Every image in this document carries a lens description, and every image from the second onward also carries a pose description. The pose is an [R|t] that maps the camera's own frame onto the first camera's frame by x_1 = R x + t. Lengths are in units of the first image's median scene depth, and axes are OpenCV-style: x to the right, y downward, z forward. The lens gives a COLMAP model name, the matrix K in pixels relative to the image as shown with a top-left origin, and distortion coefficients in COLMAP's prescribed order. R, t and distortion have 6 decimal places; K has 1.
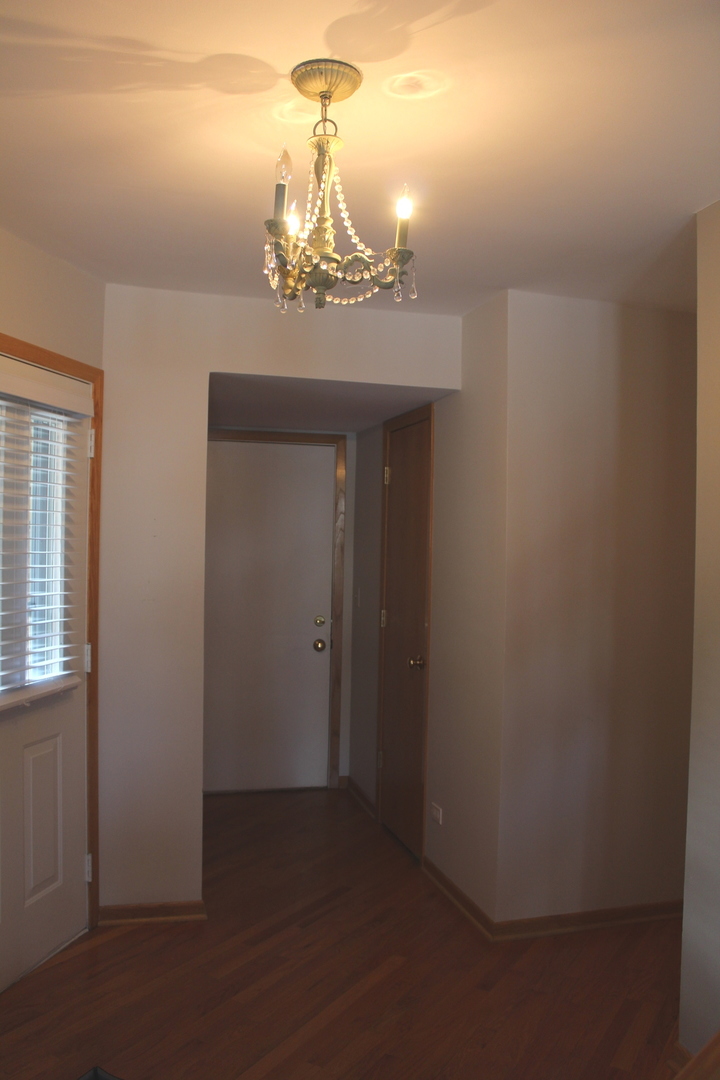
lens RADIAL K [[902.5, 0, 350.1], [0, 902.5, 540.0], [0, 0, 1]] dist [-0.159434, 0.141547]
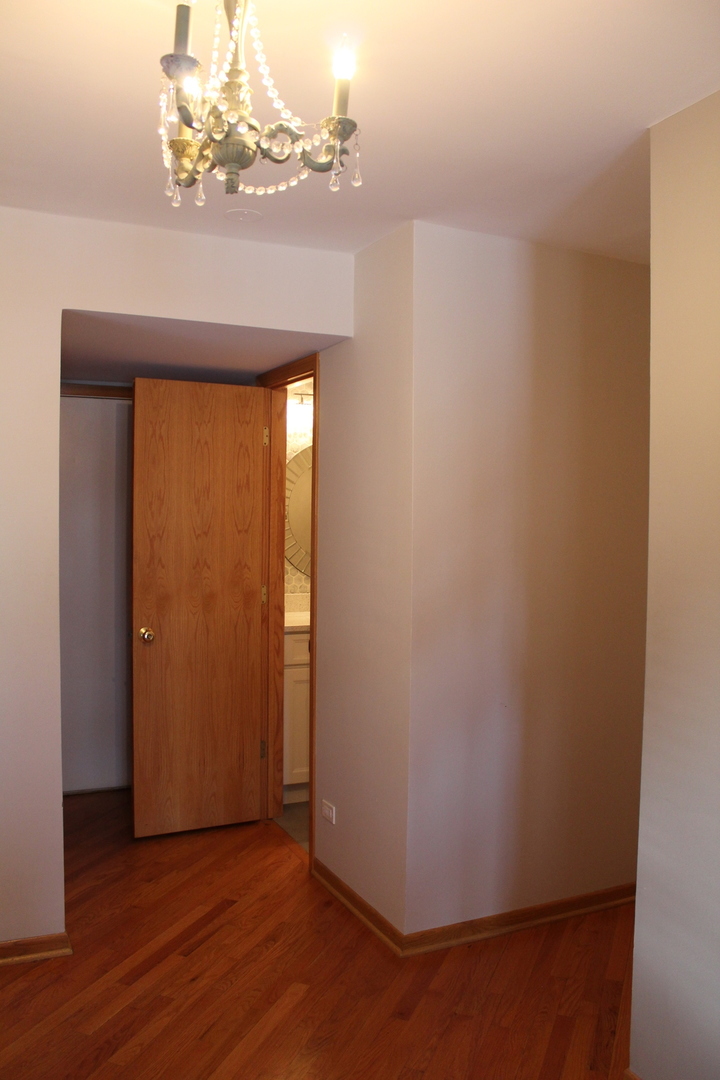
lens RADIAL K [[902.5, 0, 350.1], [0, 902.5, 540.0], [0, 0, 1]] dist [-0.159434, 0.141547]
pose [[0.985491, -0.013655, 0.169179, -0.061329], [0.007527, 0.999294, 0.036811, -0.000109], [-0.169562, -0.035004, 0.984898, 0.245030]]
